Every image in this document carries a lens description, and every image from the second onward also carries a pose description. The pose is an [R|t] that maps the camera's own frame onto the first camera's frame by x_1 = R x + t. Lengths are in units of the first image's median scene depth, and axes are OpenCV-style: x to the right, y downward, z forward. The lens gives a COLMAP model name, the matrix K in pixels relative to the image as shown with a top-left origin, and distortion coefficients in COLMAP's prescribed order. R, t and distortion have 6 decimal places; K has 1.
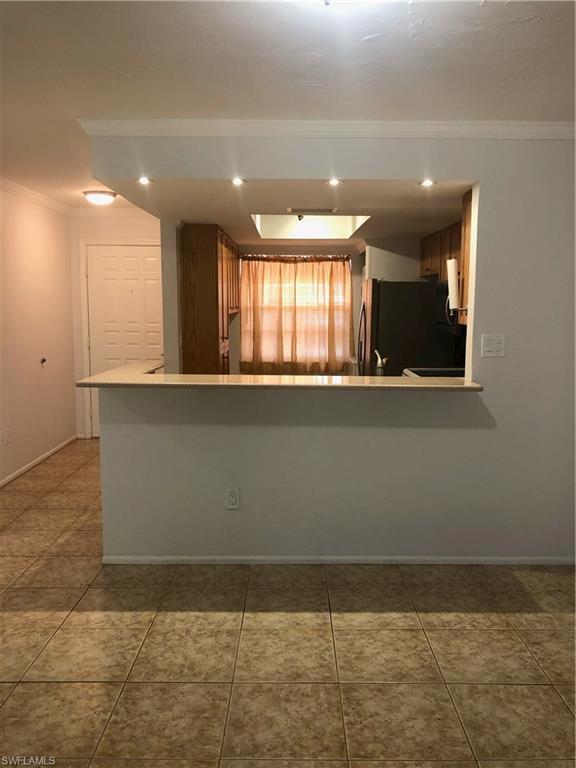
lens RADIAL K [[639.3, 0, 288.0], [0, 639.3, 384.0], [0, 0, 1]] dist [0.007797, 0.000995]
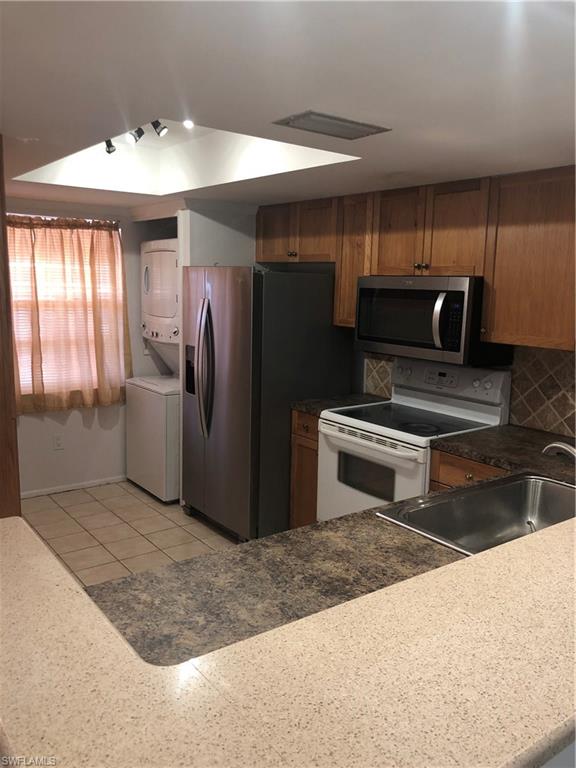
lens RADIAL K [[639.3, 0, 288.0], [0, 639.3, 384.0], [0, 0, 1]] dist [0.007797, 0.000995]
pose [[0.794984, -0.080446, 0.601272, -0.168470], [0.055615, 0.996659, 0.059813, -0.066976], [-0.604075, -0.014111, 0.796802, 0.379343]]
